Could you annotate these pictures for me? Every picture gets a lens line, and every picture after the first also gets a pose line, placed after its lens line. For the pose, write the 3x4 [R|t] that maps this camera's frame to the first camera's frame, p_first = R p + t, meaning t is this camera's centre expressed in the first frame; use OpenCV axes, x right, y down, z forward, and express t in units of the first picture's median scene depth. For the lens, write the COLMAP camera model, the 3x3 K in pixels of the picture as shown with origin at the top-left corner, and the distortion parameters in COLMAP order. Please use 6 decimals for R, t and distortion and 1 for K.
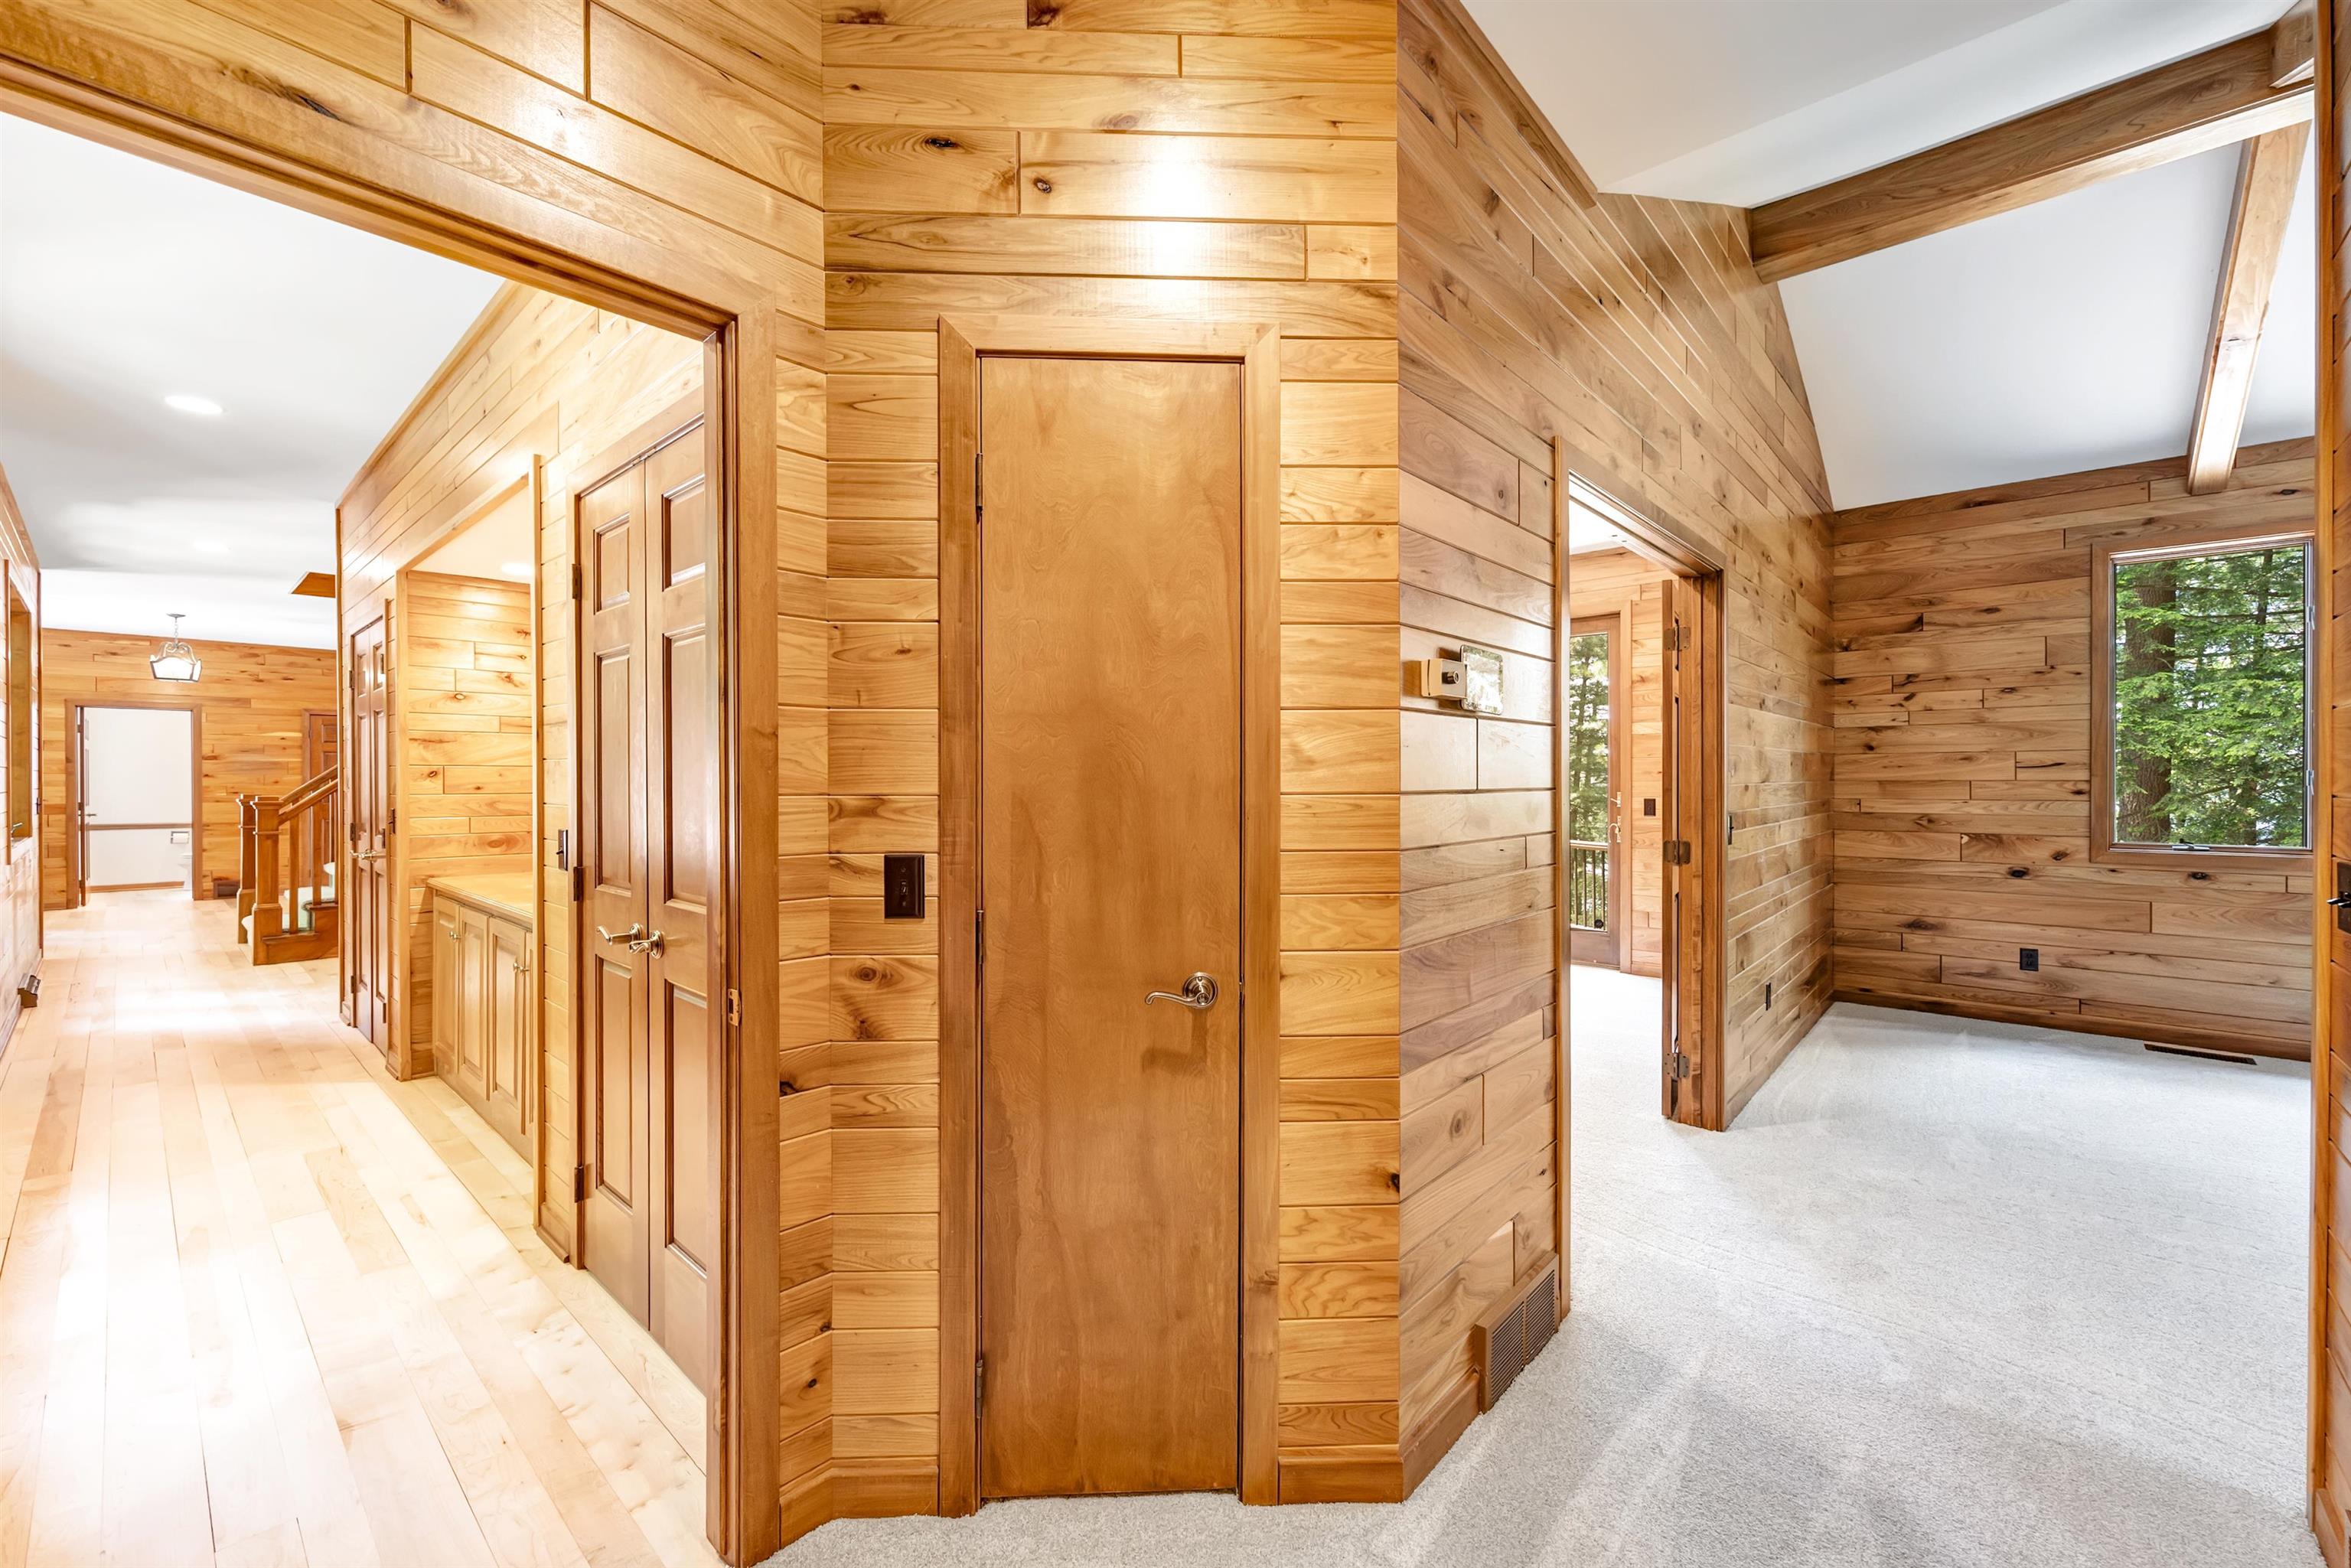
lens RADIAL K [[965.7, 0, 1122.0], [0, 965.7, 783.6], [0, 0, 1]] dist [-0.000204, 0.000761]
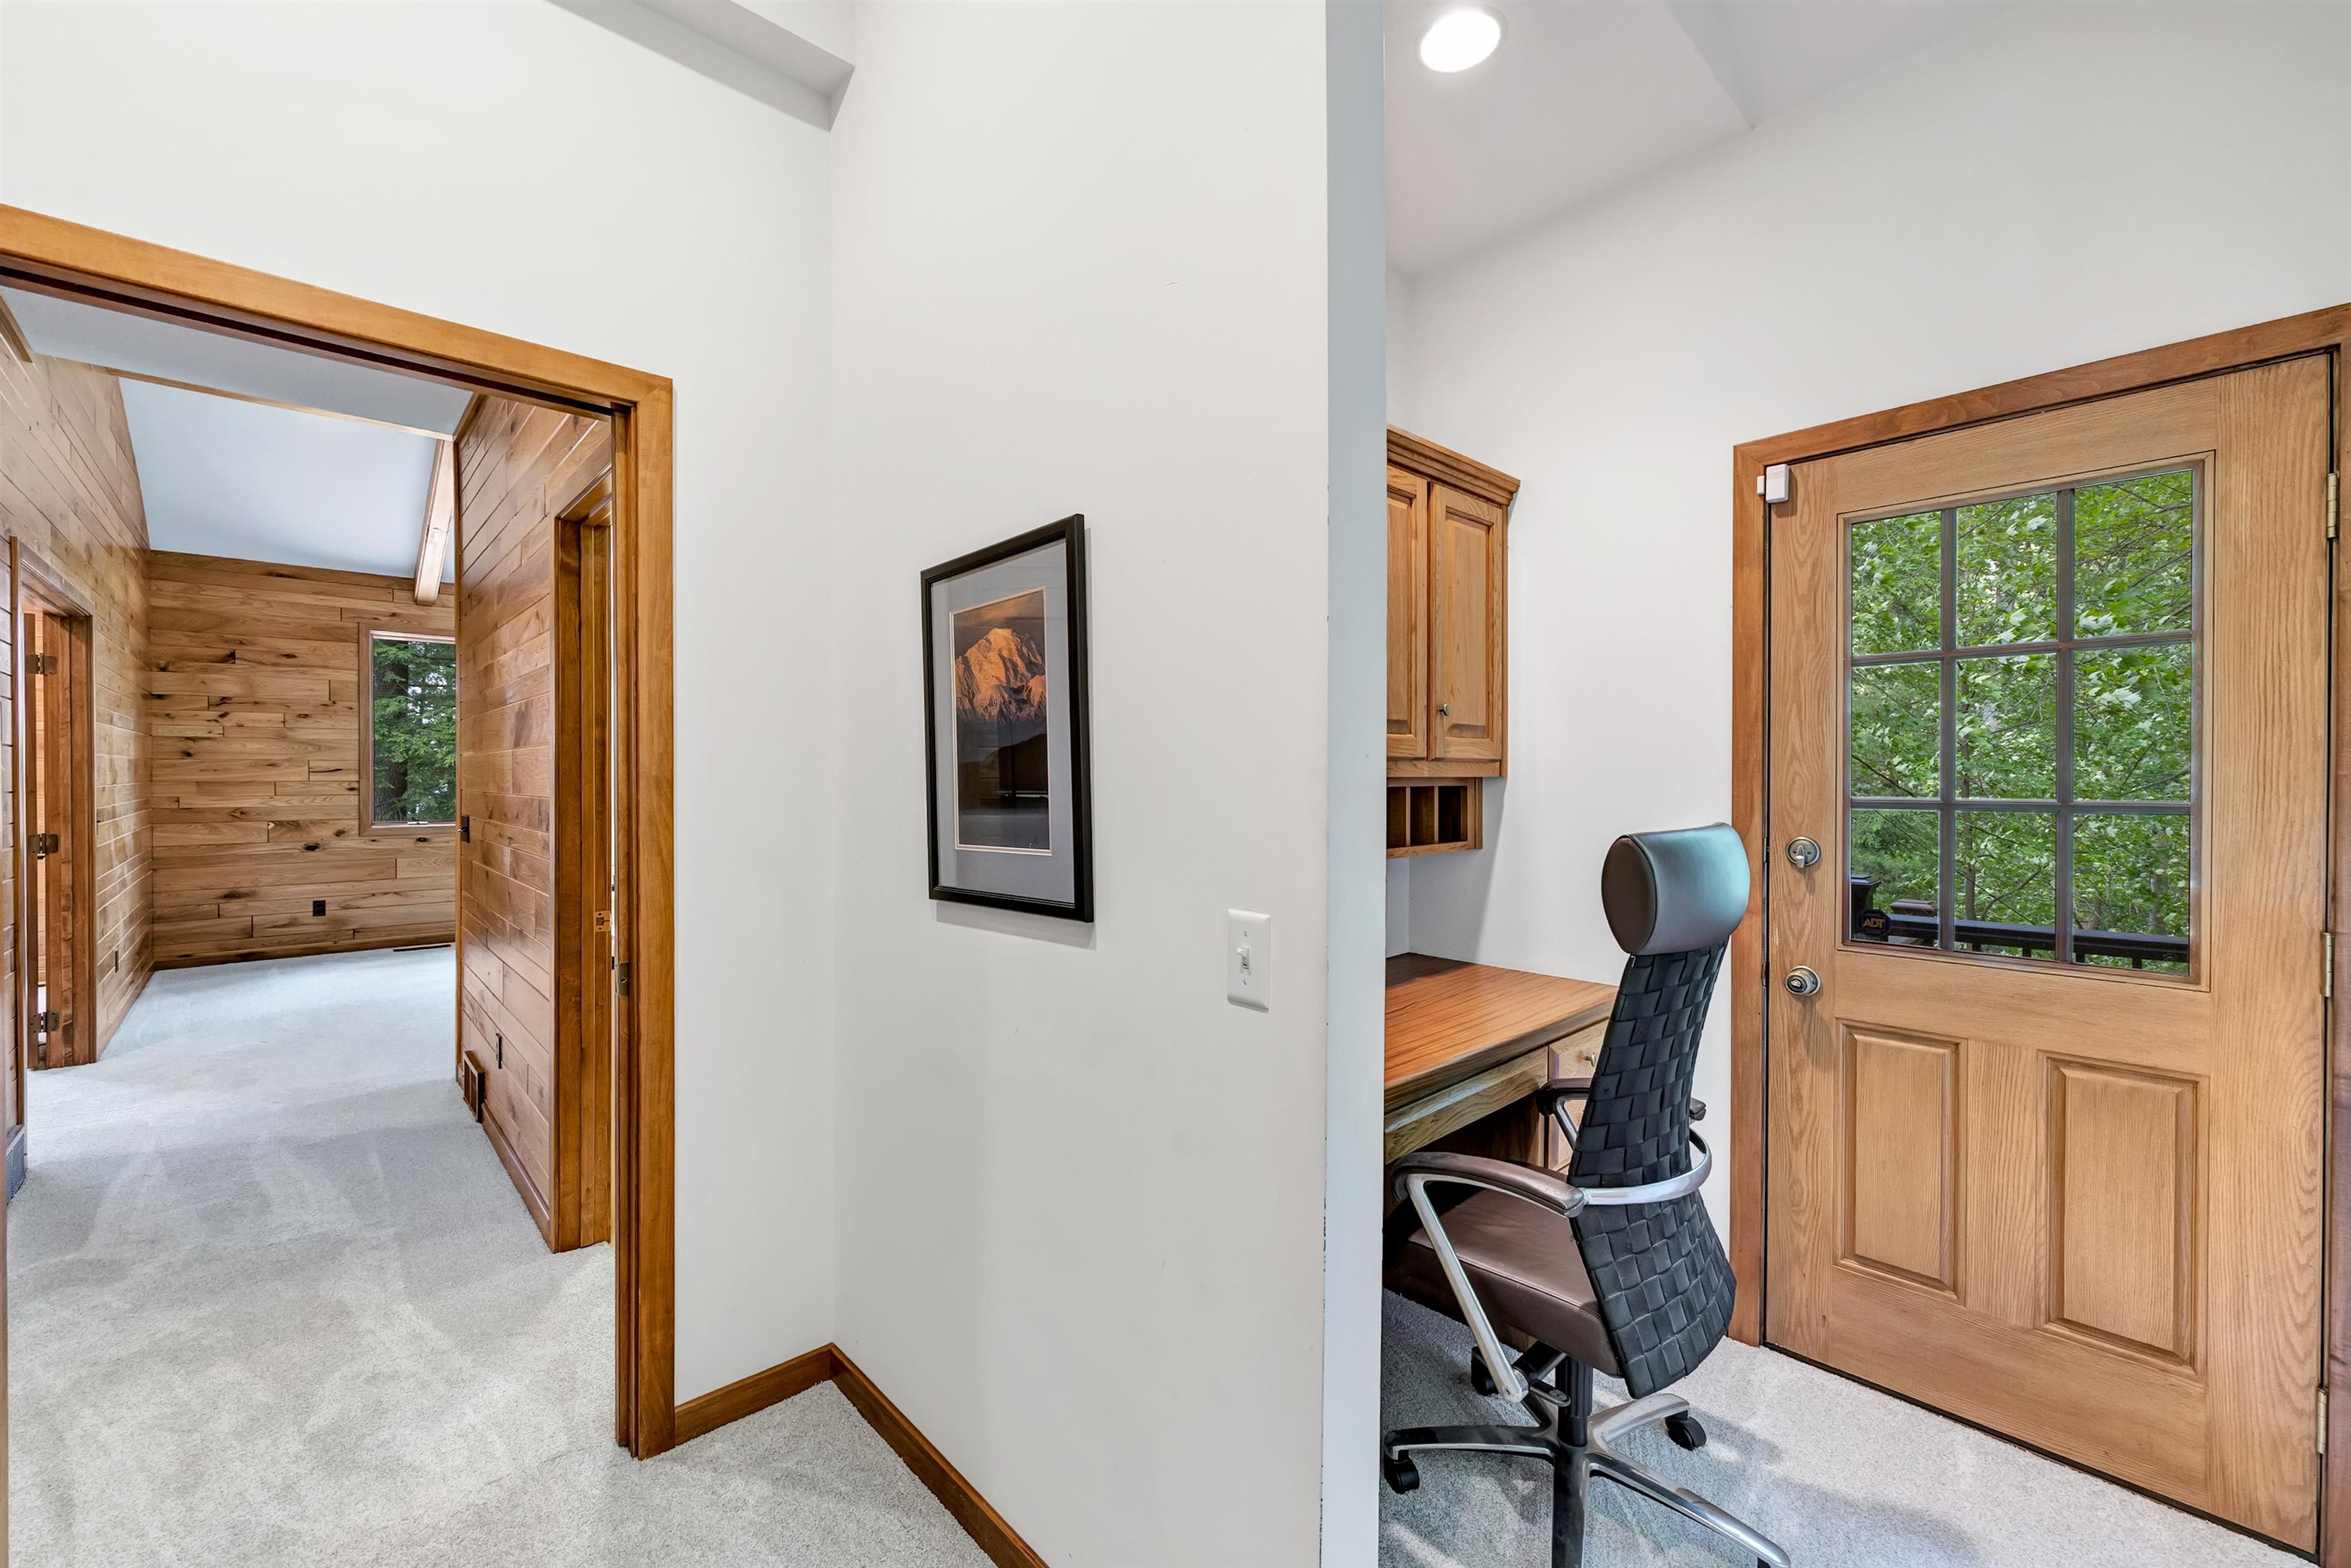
lens RADIAL K [[965.7, 0, 1196.5], [0, 965.7, 783.0], [0, 0, 1]] dist [-0.000204, 0.000761]
pose [[0.060092, -0.005885, 0.998175, -0.385665], [0.002626, 0.999980, 0.005738, -0.005218], [-0.998189, 0.002277, 0.060107, -0.358162]]
